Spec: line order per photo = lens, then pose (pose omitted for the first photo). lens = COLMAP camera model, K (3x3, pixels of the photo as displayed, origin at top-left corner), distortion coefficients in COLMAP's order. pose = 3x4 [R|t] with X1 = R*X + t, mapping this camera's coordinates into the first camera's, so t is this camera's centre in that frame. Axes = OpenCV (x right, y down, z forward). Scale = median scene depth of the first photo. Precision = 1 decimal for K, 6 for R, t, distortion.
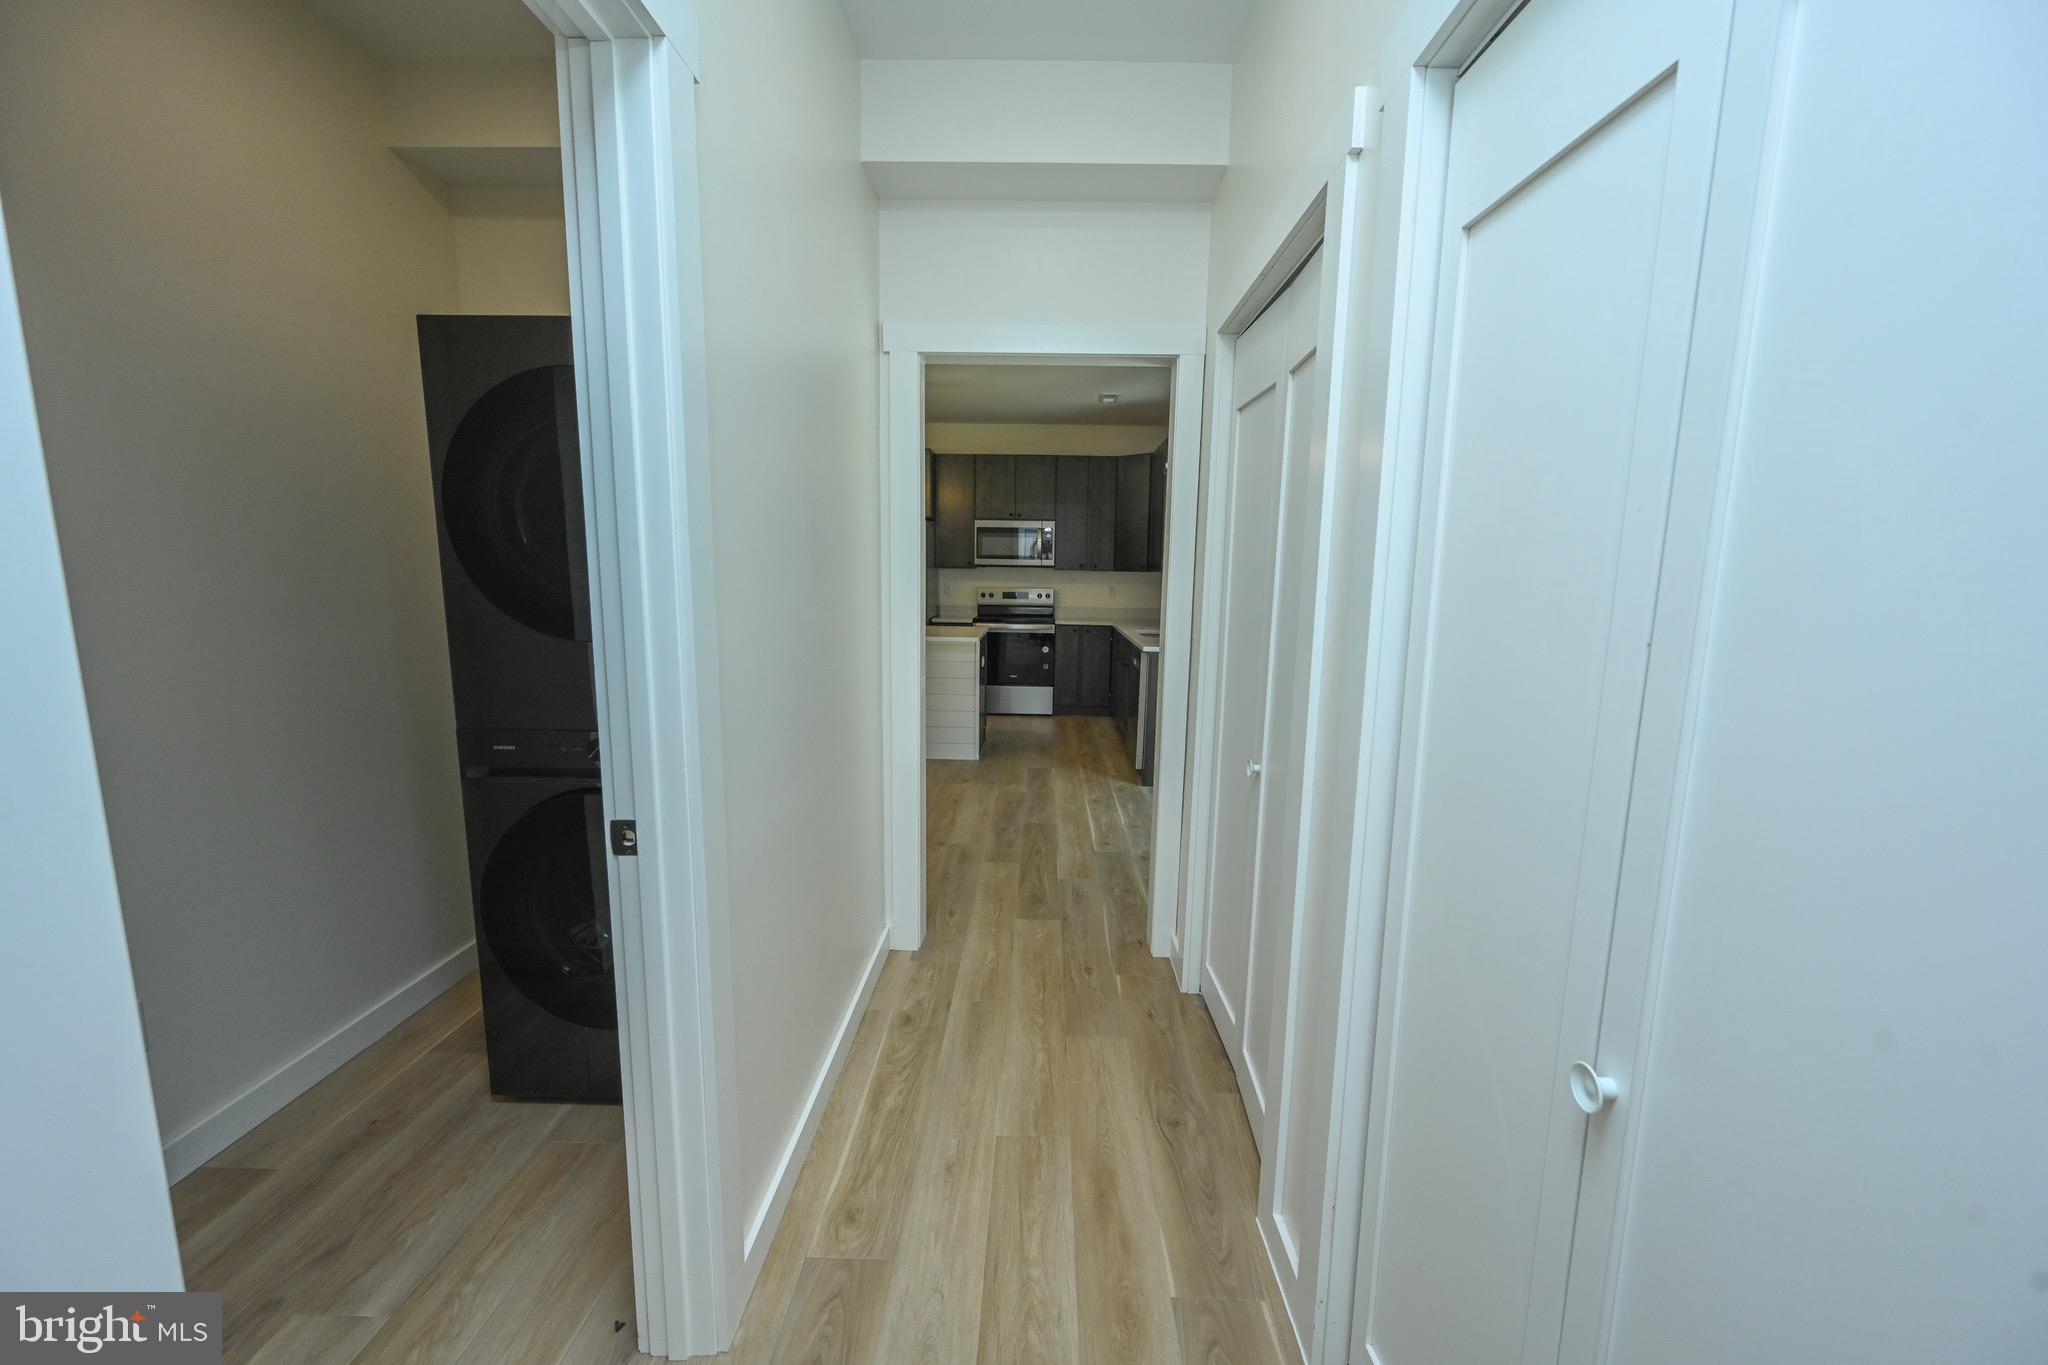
lens RADIAL K [[812.7, 0, 1020.8], [0, 812.7, 689.7], [0, 0, 1]] dist [0.000103, 0.000376]
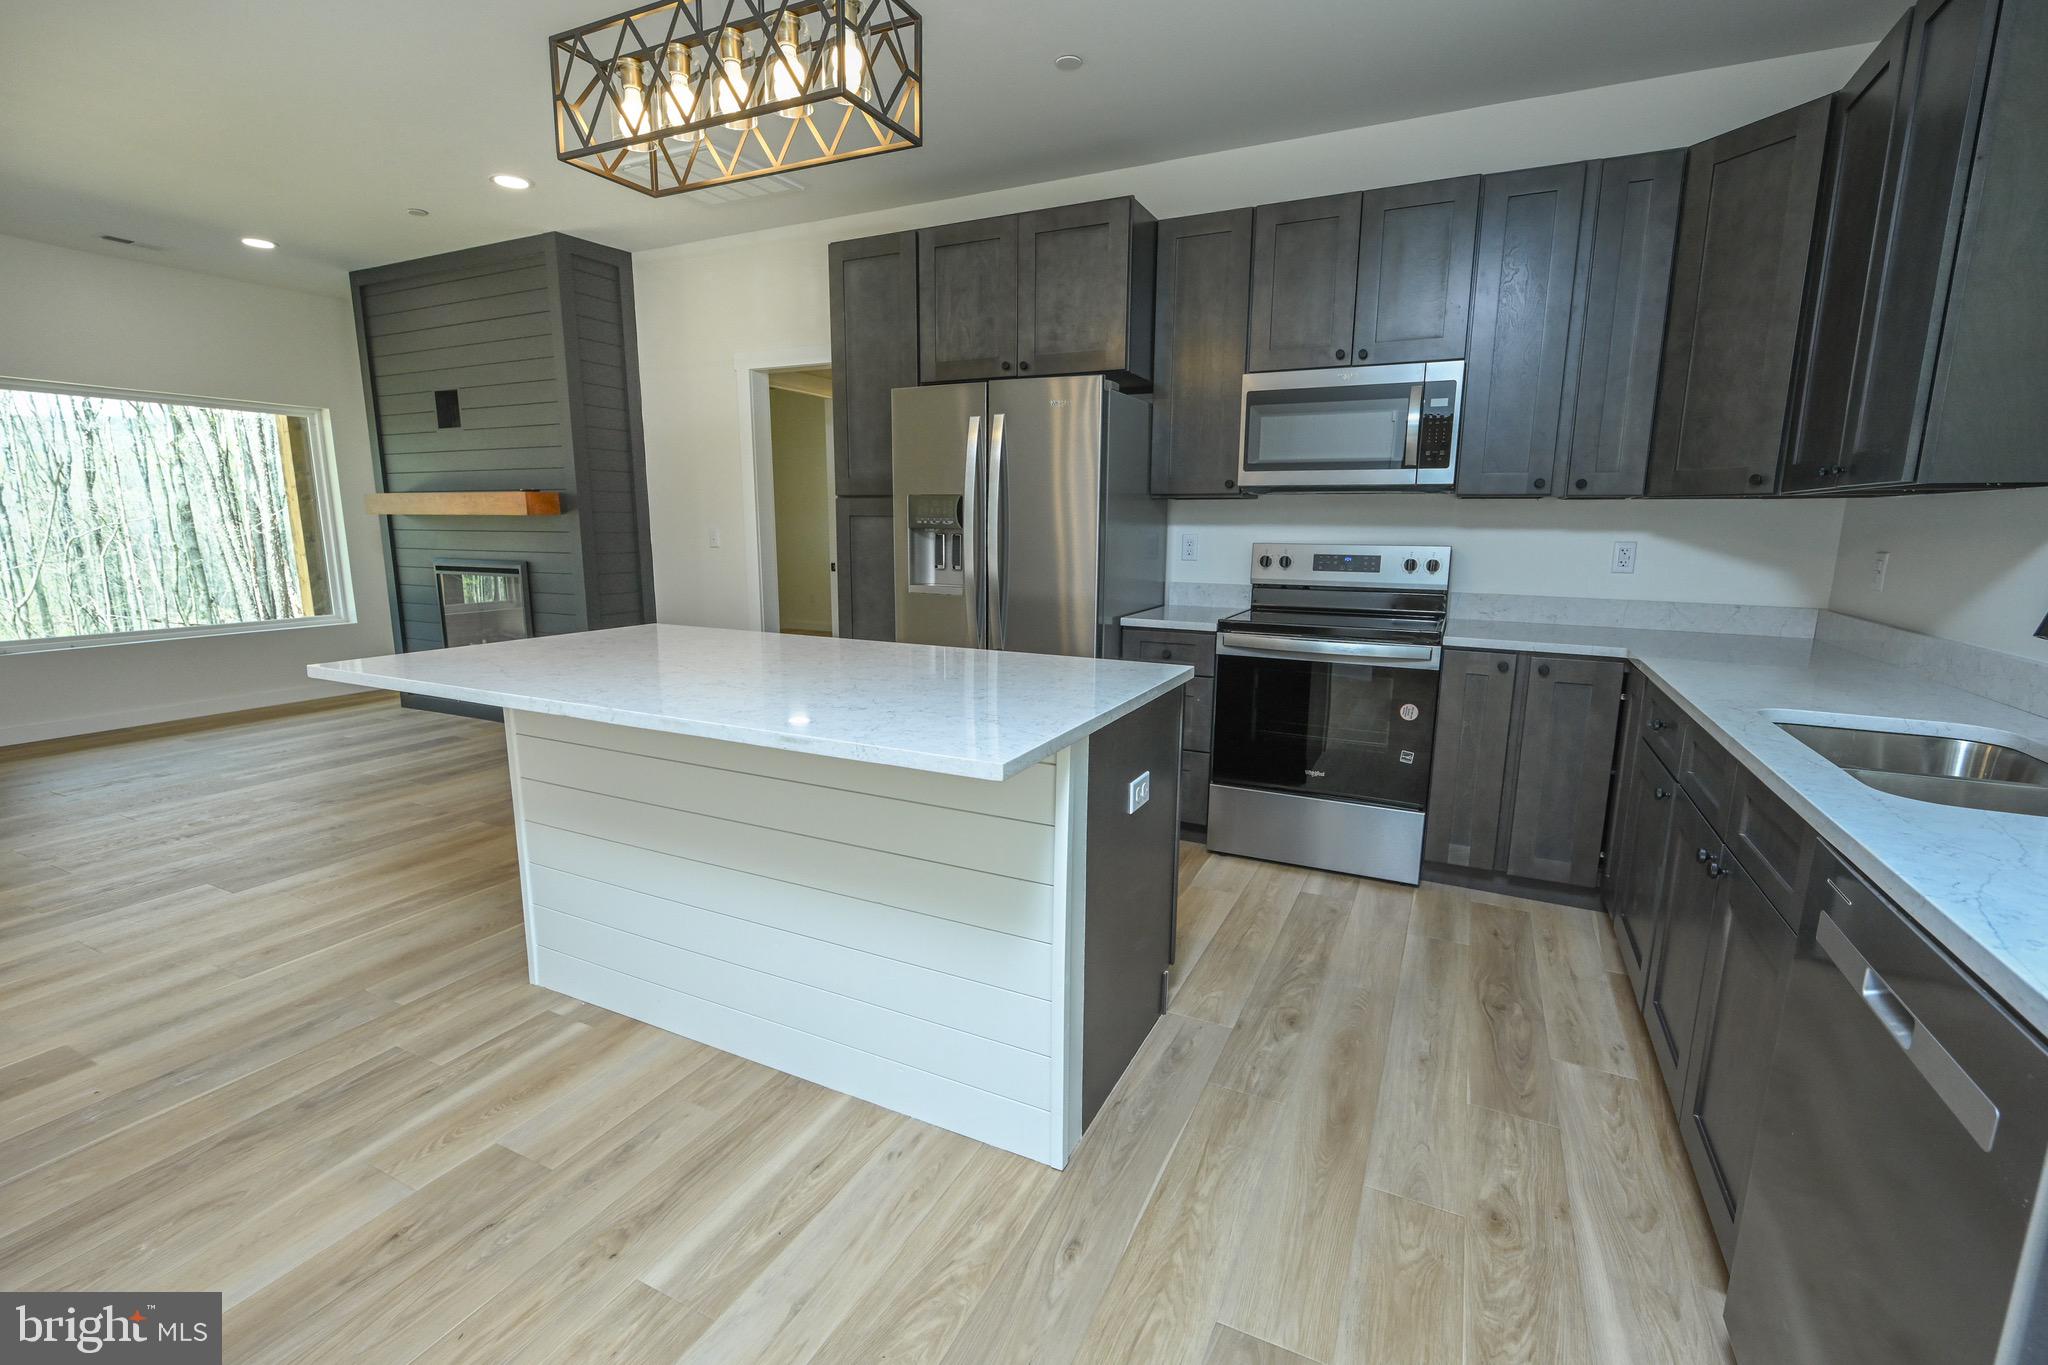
lens RADIAL K [[894.1, 0, 1031.8], [0, 894.1, 685.4], [0, 0, 1]] dist [-0.001335, 0.000107]
pose [[0.909944, 0.066668, -0.409337, 0.075103], [-0.053977, 0.997638, 0.042494, -0.131383], [0.411203, -0.016572, 0.911393, 1.055020]]
